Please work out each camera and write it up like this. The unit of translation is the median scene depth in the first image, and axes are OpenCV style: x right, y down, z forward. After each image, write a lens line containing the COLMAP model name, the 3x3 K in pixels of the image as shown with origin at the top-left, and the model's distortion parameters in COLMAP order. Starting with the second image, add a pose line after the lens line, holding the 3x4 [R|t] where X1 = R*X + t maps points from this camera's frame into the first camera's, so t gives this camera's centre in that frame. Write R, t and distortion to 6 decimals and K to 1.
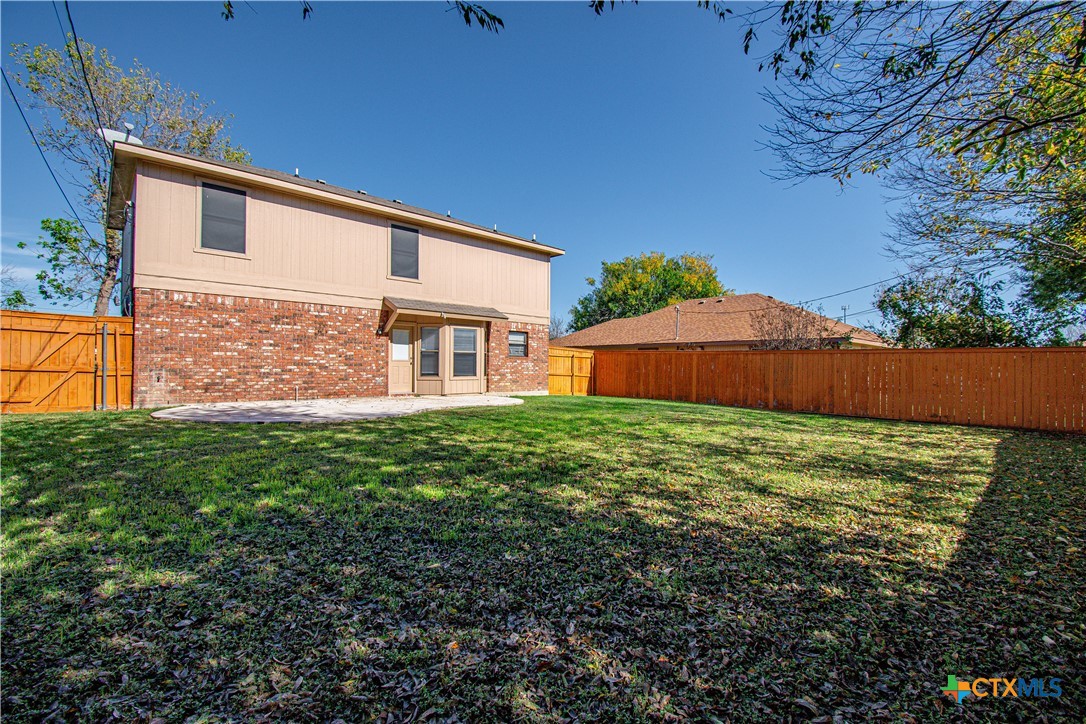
lens RADIAL K [[471.0, 0, 557.9], [0, 471.0, 354.5], [0, 0, 1]] dist [0.000572, -0.014673]
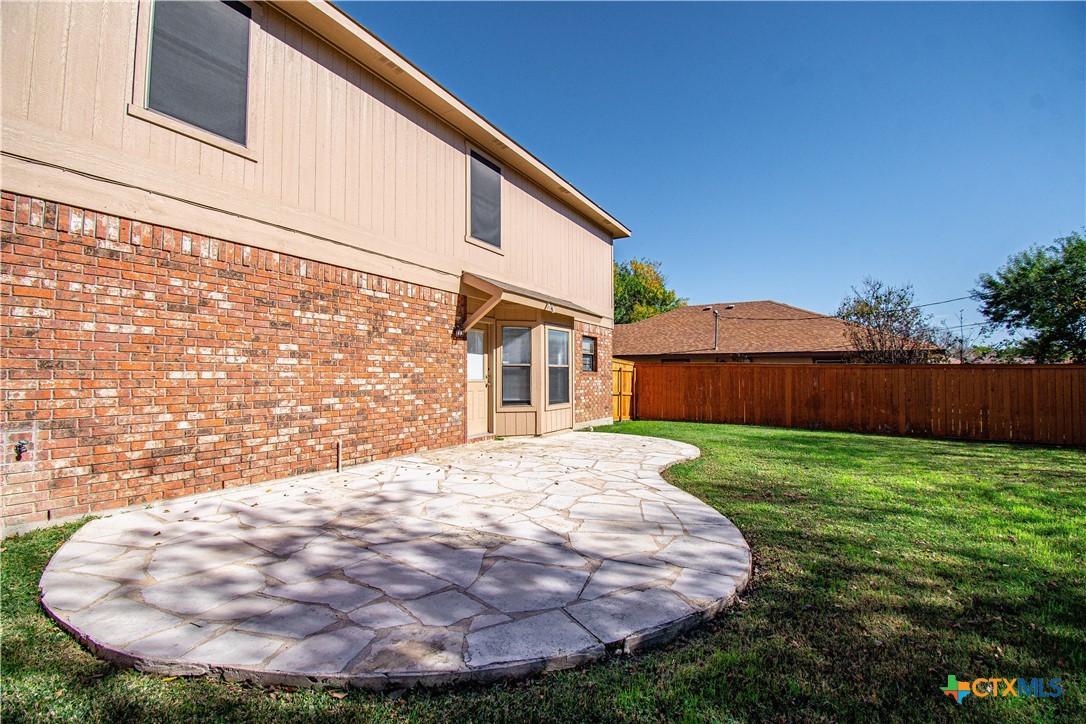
lens RADIAL K [[471.0, 0, 557.9], [0, 471.0, 354.5], [0, 0, 1]] dist [0.000572, -0.014673]
pose [[0.955187, 0.008135, 0.295891, -0.465847], [-0.003279, 0.999852, -0.016904, -0.012545], [-0.295985, 0.015176, 0.955072, 0.451636]]
